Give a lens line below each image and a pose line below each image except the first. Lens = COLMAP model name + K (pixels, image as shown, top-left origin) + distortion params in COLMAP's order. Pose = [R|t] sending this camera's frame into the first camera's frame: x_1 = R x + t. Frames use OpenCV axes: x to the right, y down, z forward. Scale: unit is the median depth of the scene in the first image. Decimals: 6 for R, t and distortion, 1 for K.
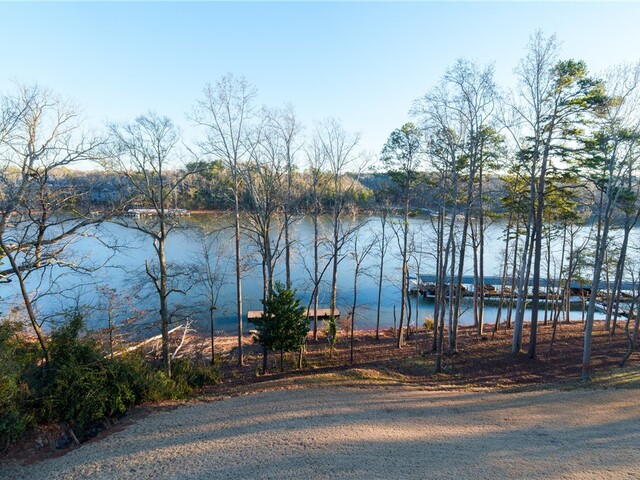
lens RADIAL K [[322.6, 0, 315.3], [0, 322.6, 240.8], [0, 0, 1]] dist [-0.004462, 0.000306]
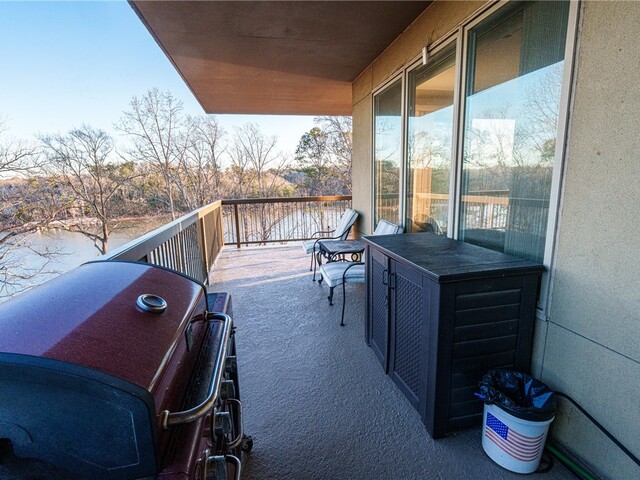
lens RADIAL K [[322.6, 0, 315.3], [0, 322.6, 240.8], [0, 0, 1]] dist [-0.004462, 0.000306]
pose [[0.972822, -0.091014, 0.212918, -0.005196], [0.088672, 0.995849, 0.020546, 0.029344], [-0.213904, -0.001108, 0.976854, -0.171482]]
